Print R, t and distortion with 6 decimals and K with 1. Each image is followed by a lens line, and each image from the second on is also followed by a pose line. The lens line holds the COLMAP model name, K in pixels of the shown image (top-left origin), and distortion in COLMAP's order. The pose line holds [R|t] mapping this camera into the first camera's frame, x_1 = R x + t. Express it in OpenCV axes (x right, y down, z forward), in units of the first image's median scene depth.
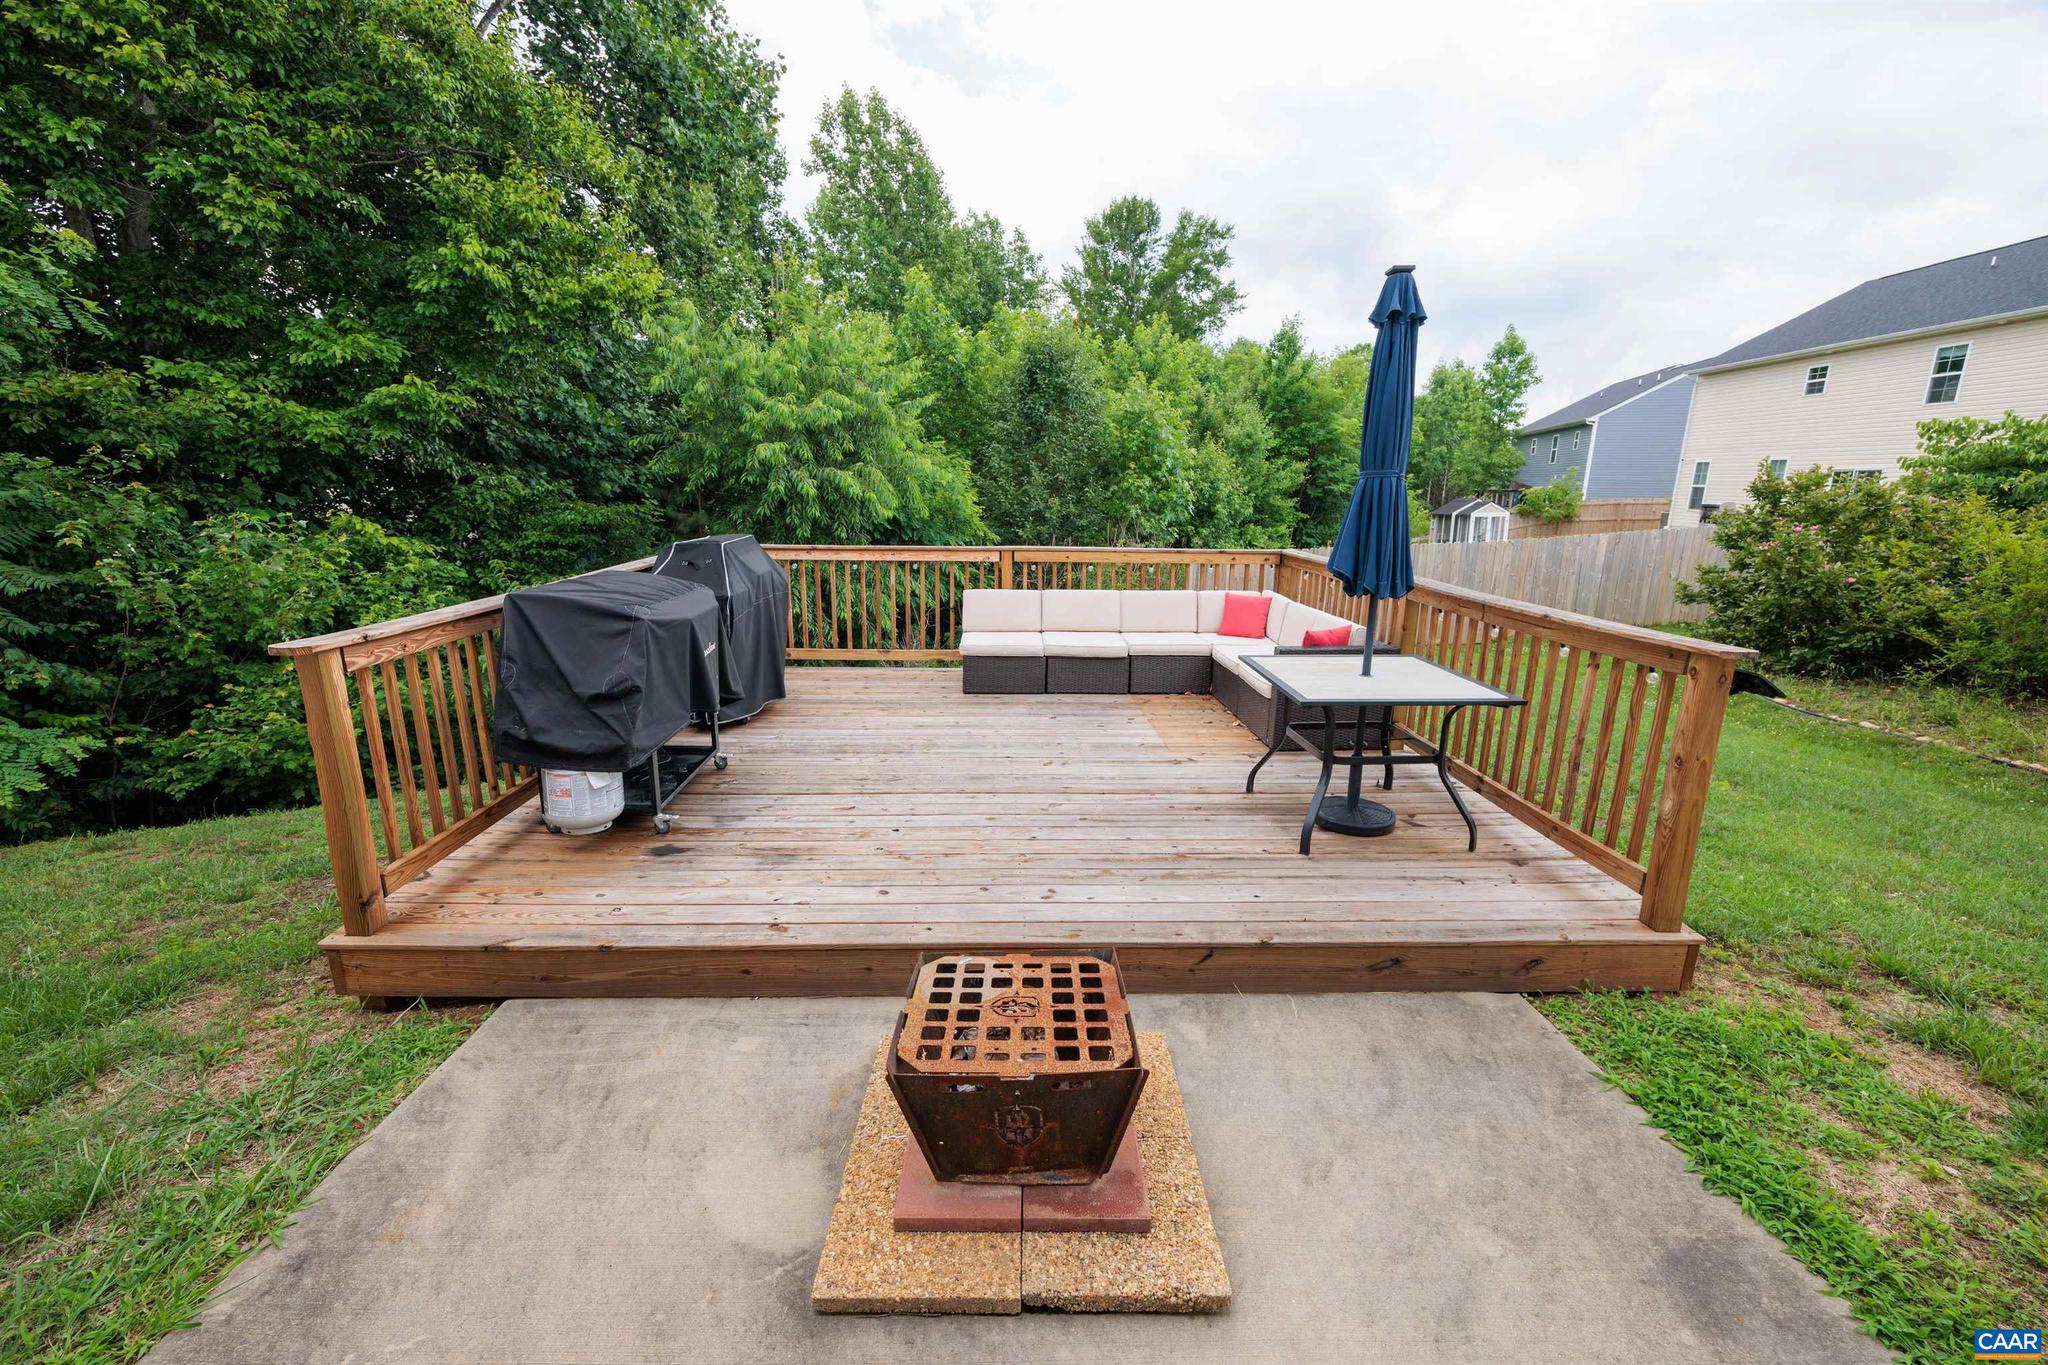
lens RADIAL K [[820.9, 0, 1011.1], [0, 820.9, 677.8], [0, 0, 1]] dist [-0.003407, -0.000675]
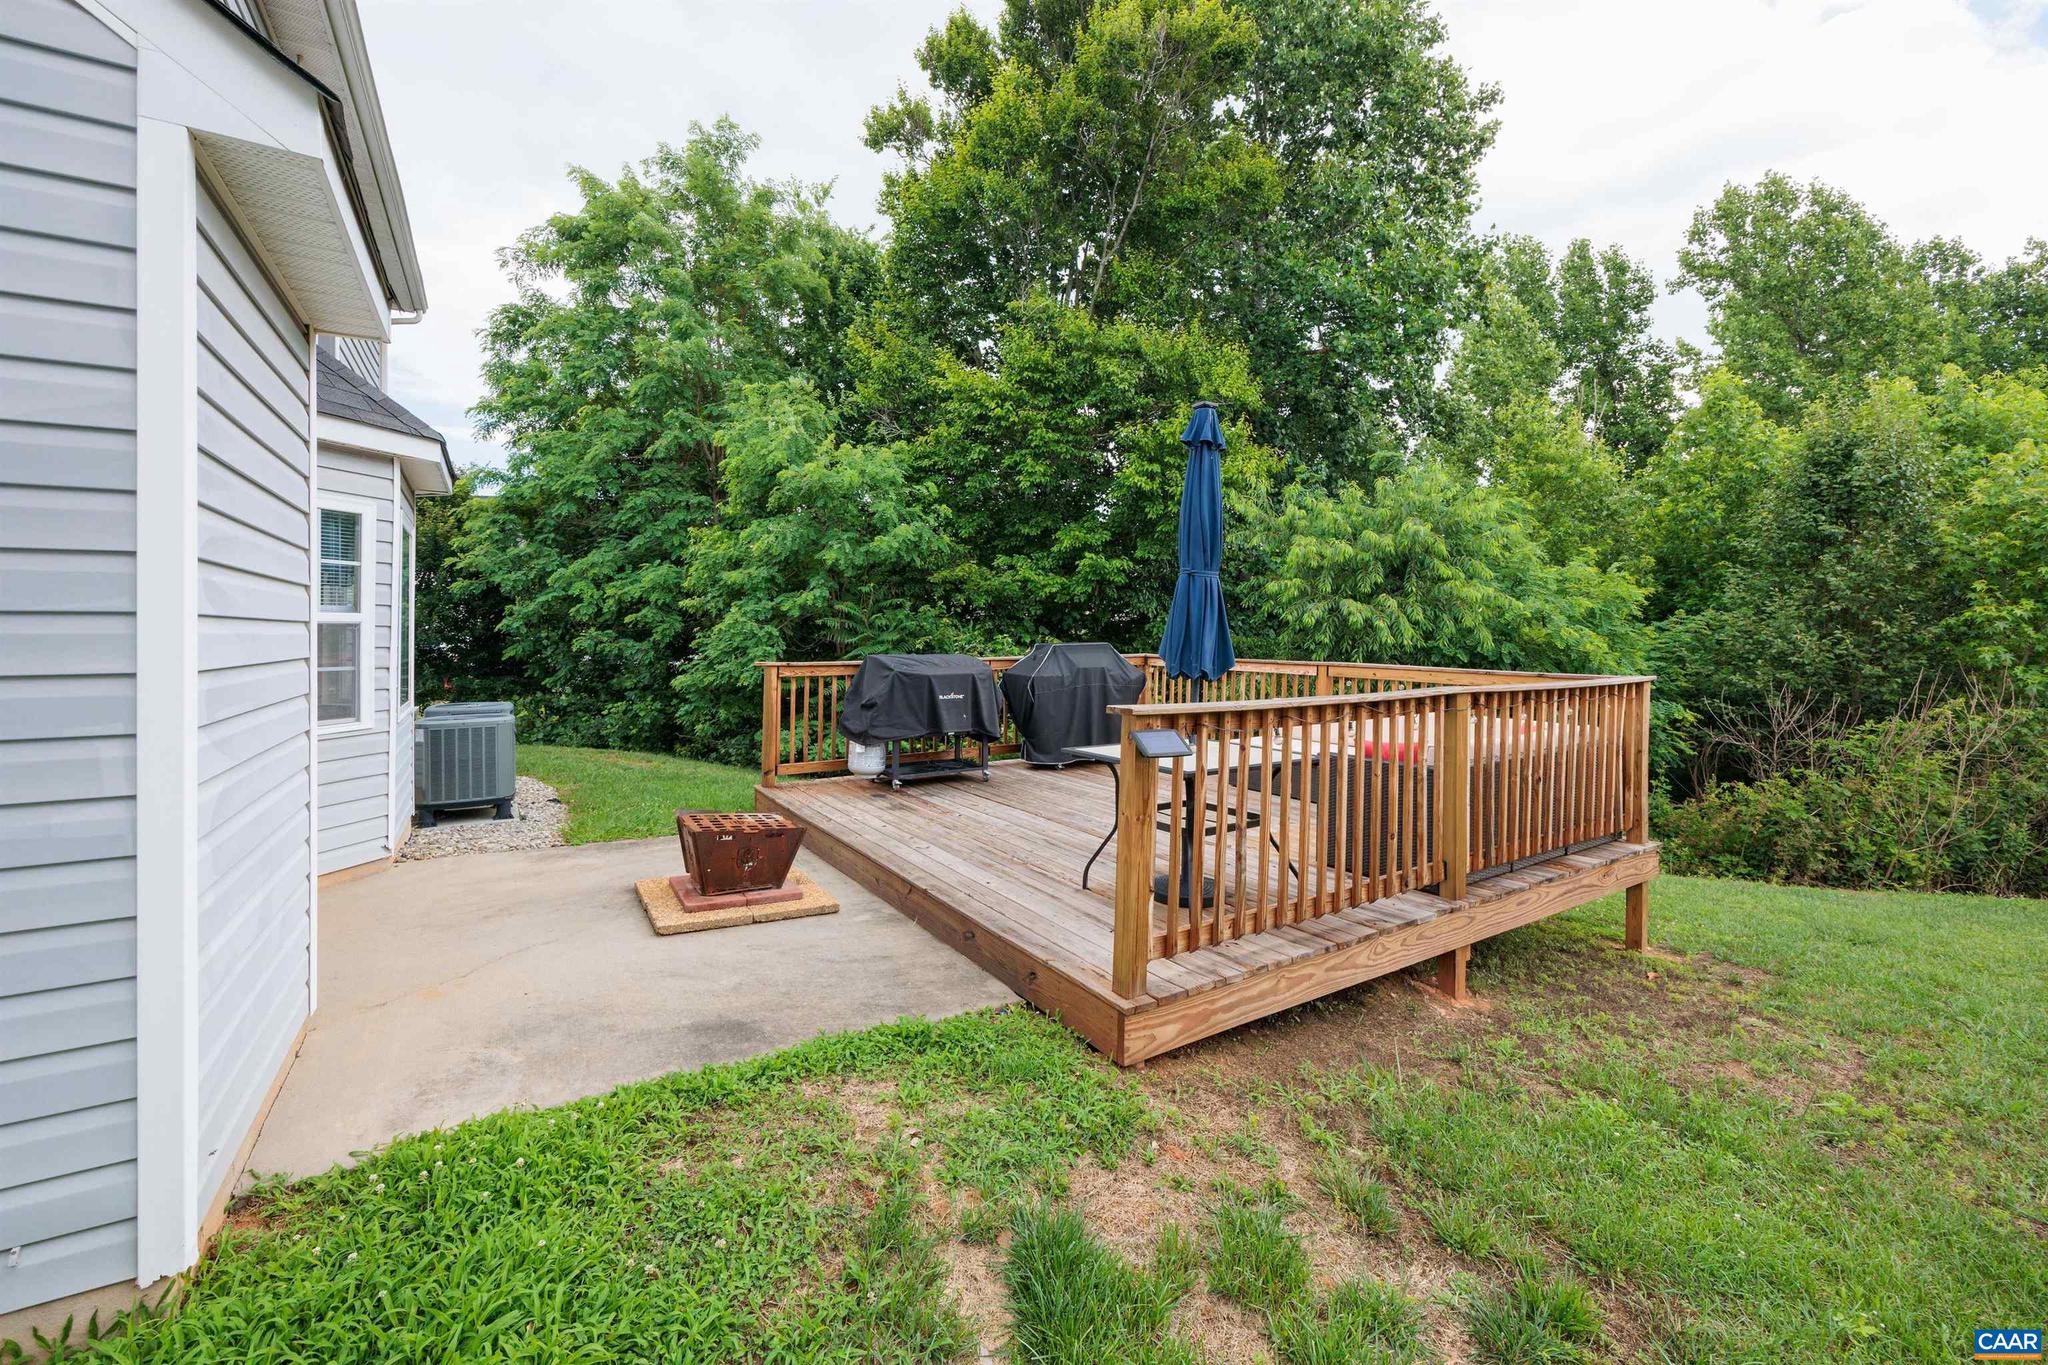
lens RADIAL K [[820.9, 0, 1011.1], [0, 820.9, 677.8], [0, 0, 1]] dist [-0.003407, -0.000675]
pose [[0.512913, 0.042371, -0.857394, 0.594051], [-0.199326, 0.977362, -0.070942, 0.011023], [0.834979, 0.207288, 0.509747, 0.114321]]
